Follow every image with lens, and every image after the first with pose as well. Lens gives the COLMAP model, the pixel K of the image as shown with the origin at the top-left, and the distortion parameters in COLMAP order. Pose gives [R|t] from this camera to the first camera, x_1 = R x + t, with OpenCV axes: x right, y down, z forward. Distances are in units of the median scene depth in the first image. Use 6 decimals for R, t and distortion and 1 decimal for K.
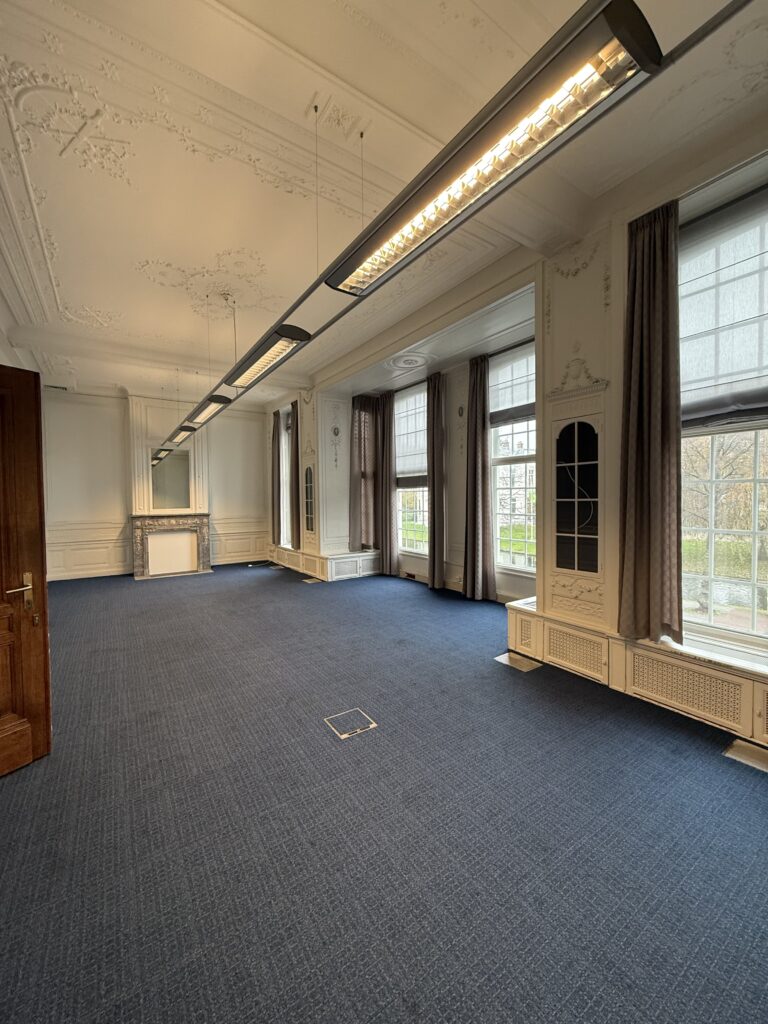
lens RADIAL K [[411.8, 0, 389.0], [0, 411.8, 517.6], [0, 0, 1]] dist [0.001176, -0.000486]
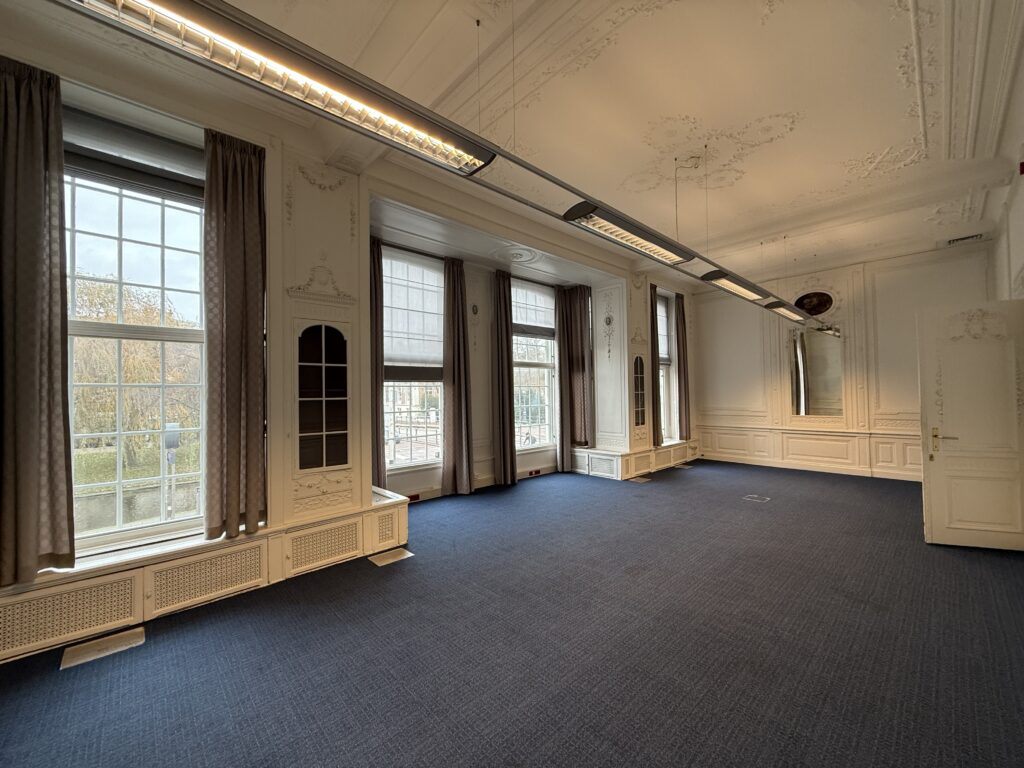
lens RADIAL K [[411.8, 0, 513.7], [0, 411.8, 387.3], [0, 0, 1]] dist [0.001176, -0.000486]
pose [[-0.168439, 0.051191, 0.984382, -0.780561], [0.082051, 0.995913, -0.037751, -0.019155], [-0.982291, 0.074411, -0.171950, 1.026152]]
